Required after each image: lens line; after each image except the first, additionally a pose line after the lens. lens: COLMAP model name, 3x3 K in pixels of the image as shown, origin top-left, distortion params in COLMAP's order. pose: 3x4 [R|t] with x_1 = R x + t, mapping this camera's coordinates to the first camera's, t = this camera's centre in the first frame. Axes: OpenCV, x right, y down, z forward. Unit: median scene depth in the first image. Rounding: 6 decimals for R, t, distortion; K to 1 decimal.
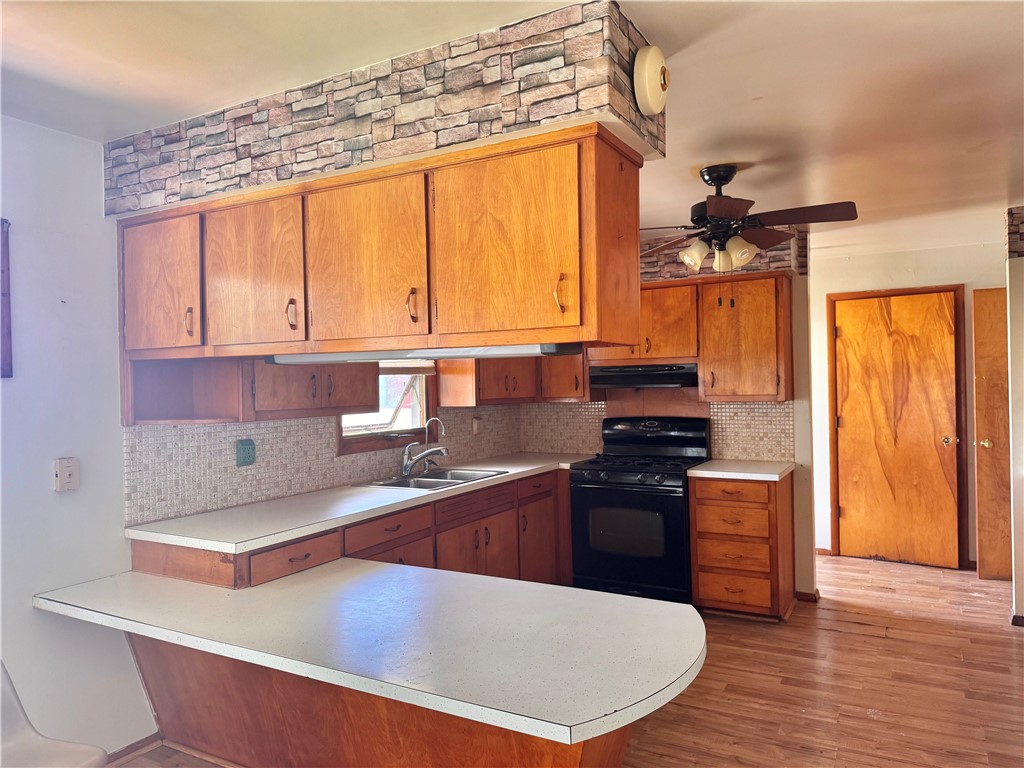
lens RADIAL K [[729.6, 0, 502.8], [0, 729.6, 384.9], [0, 0, 1]] dist [0.014849, -0.021373]
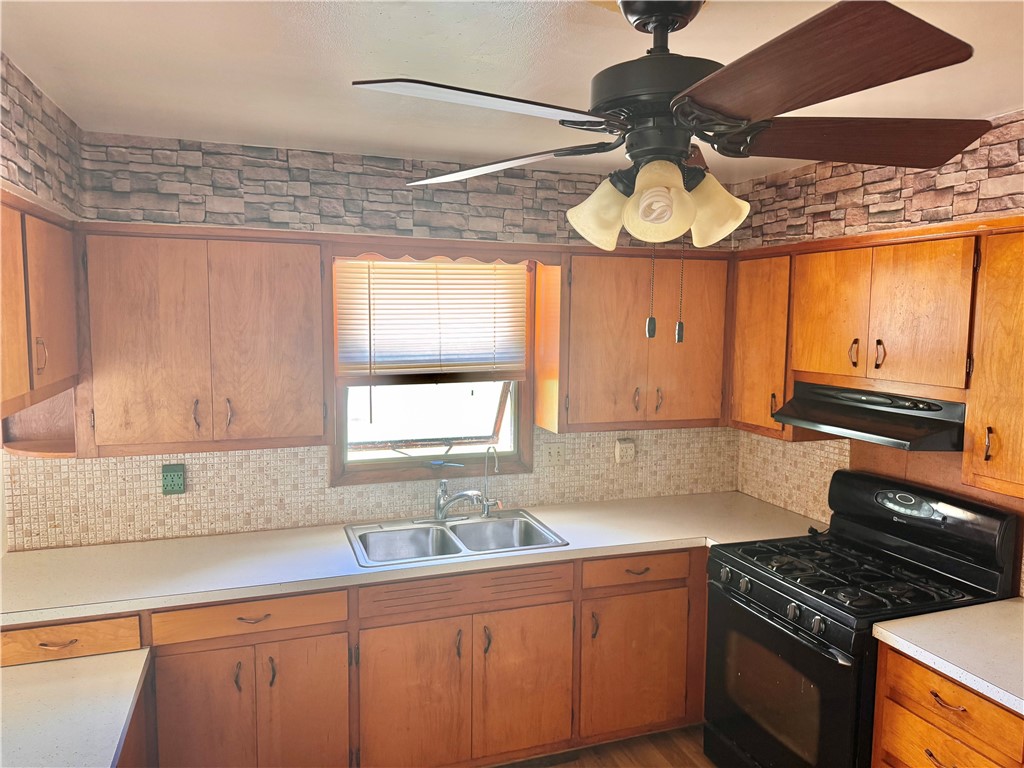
lens RADIAL K [[729.6, 0, 512.6], [0, 729.6, 380.7], [0, 0, 1]] dist [0.014849, -0.021373]
pose [[0.748171, 0.088659, -0.657556, 0.438588], [-0.021951, 0.993797, 0.109019, -0.109477], [0.663143, -0.067131, 0.745476, 0.554699]]
